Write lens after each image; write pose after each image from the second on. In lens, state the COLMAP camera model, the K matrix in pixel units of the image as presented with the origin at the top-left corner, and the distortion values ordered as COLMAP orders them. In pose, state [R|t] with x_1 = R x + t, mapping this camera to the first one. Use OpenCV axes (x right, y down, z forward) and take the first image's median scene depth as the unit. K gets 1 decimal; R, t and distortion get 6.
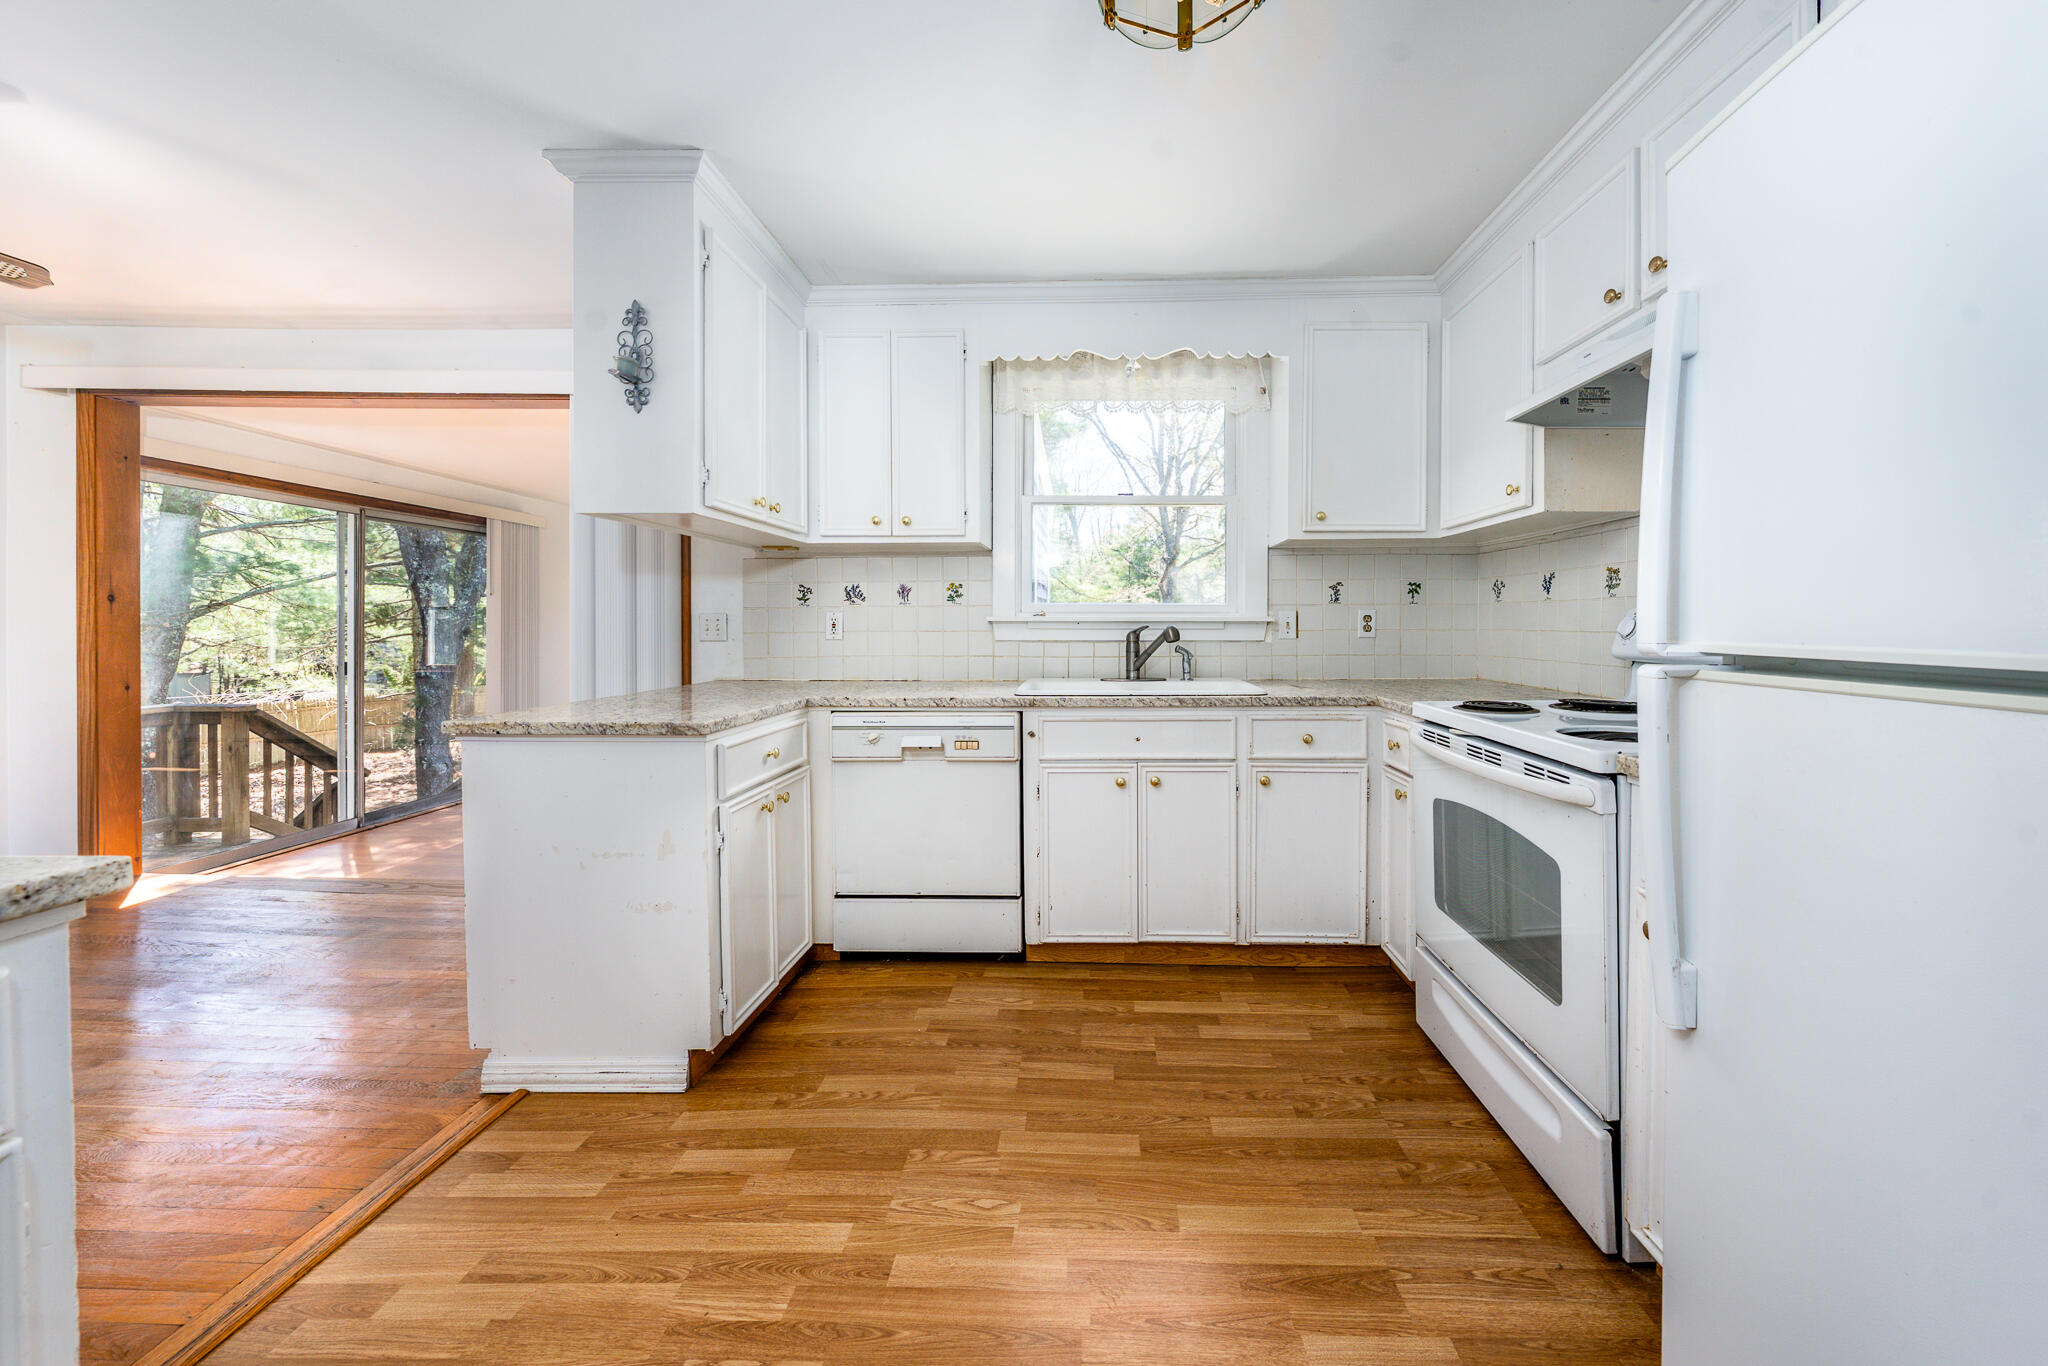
lens RADIAL K [[714.7, 0, 1083.1], [0, 714.7, 623.9], [0, 0, 1]] dist [-0.001693, -0.000212]
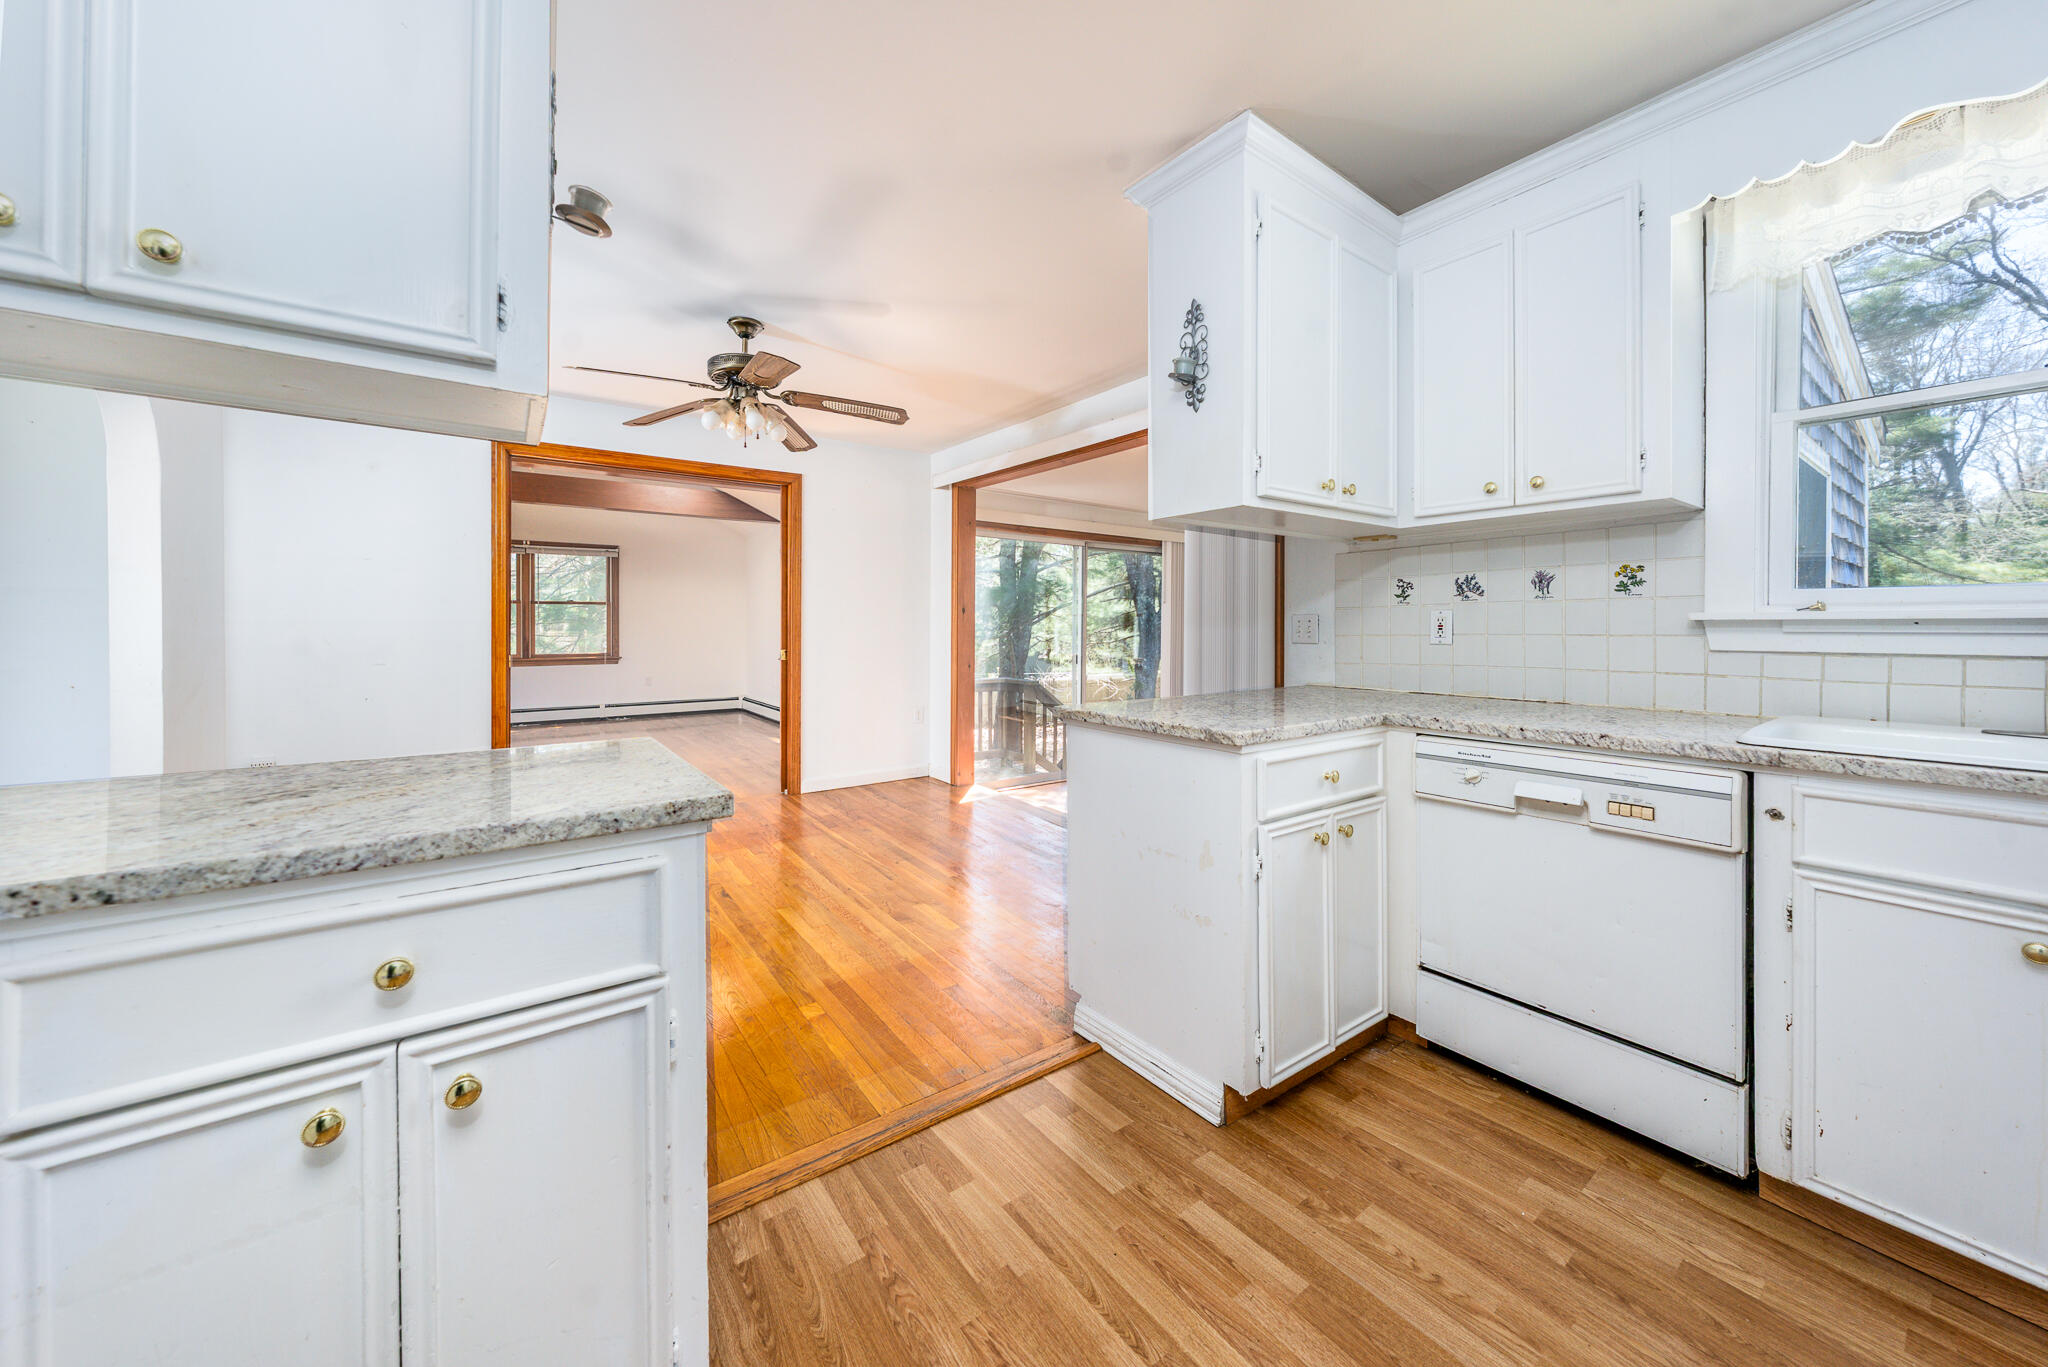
lens RADIAL K [[714.7, 0, 1029.5], [0, 714.7, 631.5], [0, 0, 1]] dist [-0.001693, -0.000212]
pose [[0.602734, 0.004237, -0.797931, 0.028451], [0.000754, 0.999982, 0.005880, 0.002919], [0.797942, -0.004146, 0.602720, 0.199571]]
